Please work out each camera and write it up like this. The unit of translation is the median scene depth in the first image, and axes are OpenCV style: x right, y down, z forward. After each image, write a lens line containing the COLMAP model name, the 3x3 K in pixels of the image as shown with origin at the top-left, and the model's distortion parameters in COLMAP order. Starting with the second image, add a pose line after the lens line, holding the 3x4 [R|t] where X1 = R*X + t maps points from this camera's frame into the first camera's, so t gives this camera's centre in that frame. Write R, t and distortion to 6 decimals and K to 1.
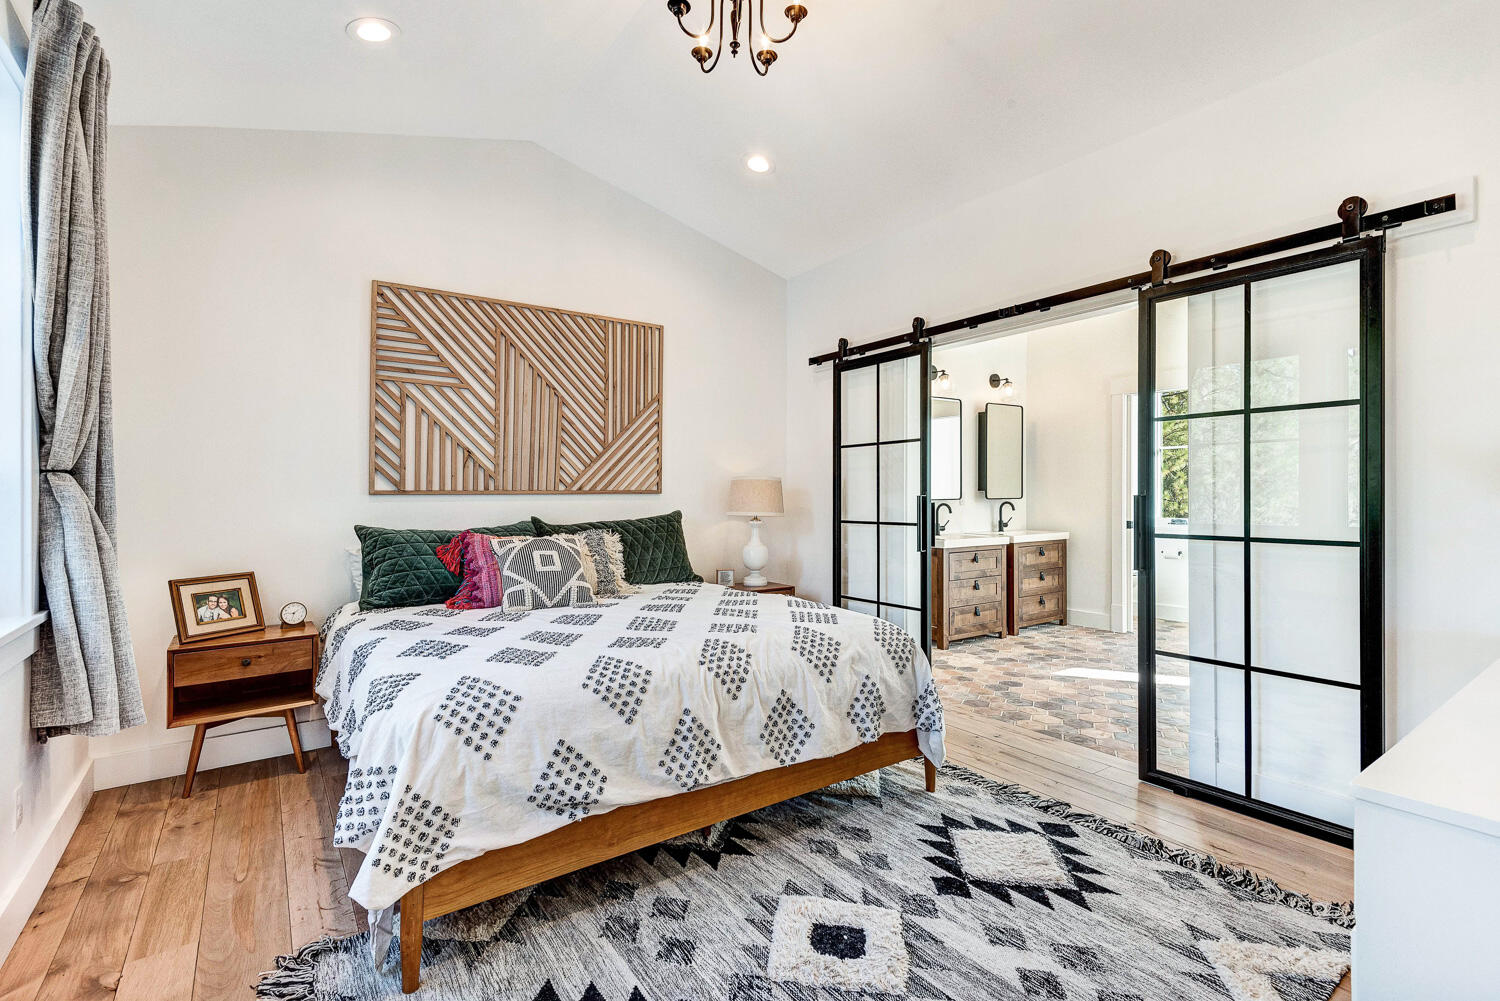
lens RADIAL K [[701.2, 0, 738.2], [0, 701.2, 497.0], [0, 0, 1]] dist [0.016375, -0.002969]
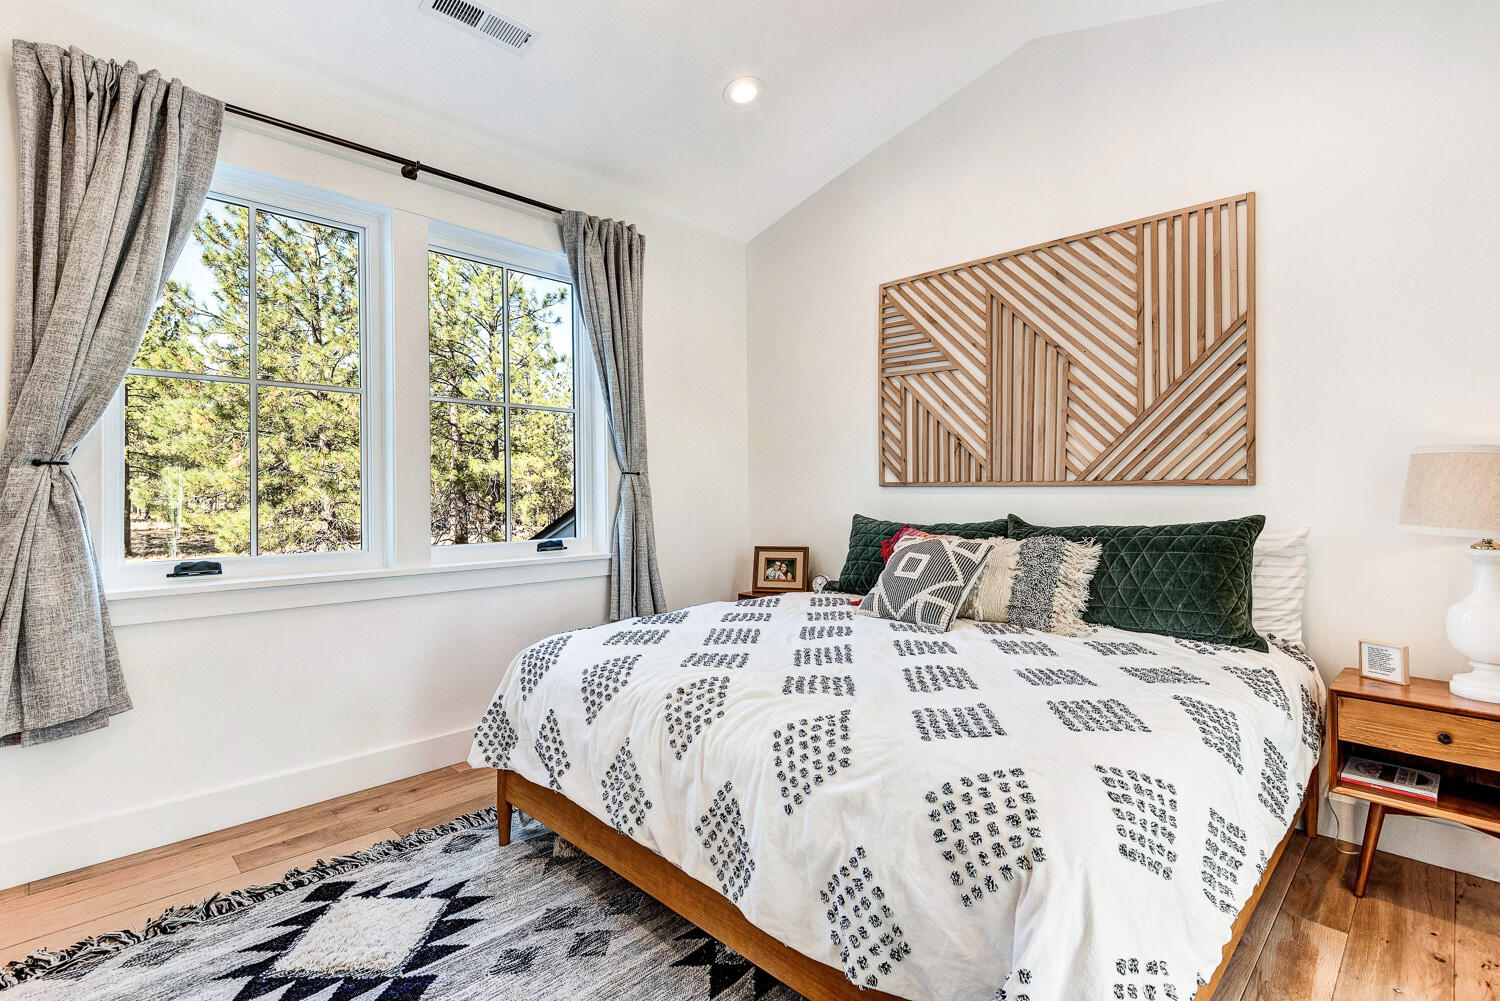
lens RADIAL K [[701.2, 0, 740.6], [0, 701.2, 488.1], [0, 0, 1]] dist [0.016375, -0.002969]
pose [[0.170560, 0.003683, -0.985340, 0.472290], [-0.002562, 0.999991, 0.003294, -0.003457], [0.985344, 0.001962, 0.170568, 0.589291]]
